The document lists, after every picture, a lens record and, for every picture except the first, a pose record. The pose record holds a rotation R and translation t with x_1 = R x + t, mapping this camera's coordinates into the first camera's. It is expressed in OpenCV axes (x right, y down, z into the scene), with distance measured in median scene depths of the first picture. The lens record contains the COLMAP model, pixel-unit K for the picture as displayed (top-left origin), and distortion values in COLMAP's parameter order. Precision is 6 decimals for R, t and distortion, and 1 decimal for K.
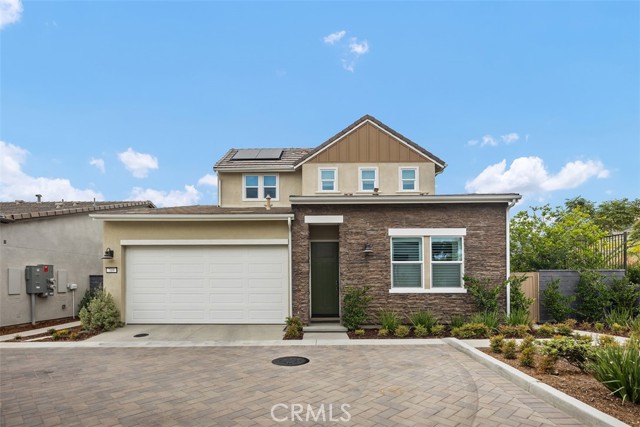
lens RADIAL K [[322.1, 0, 347.8], [0, 322.1, 221.0], [0, 0, 1]] dist [-0.001136, 0.000163]
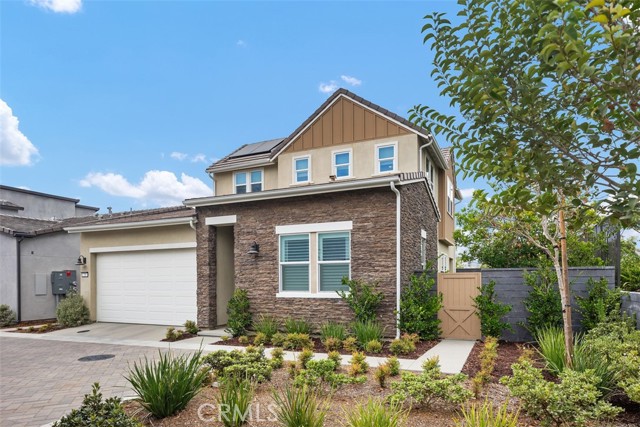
lens RADIAL K [[385.9, 0, 319.8], [0, 385.9, 210.6], [0, 0, 1]] dist [0.015353, 0.001170]
pose [[0.919624, -0.072505, -0.386050, 0.644425], [0.074513, 0.997172, -0.009781, -0.000336], [0.385667, -0.019771, 0.922426, 0.044436]]
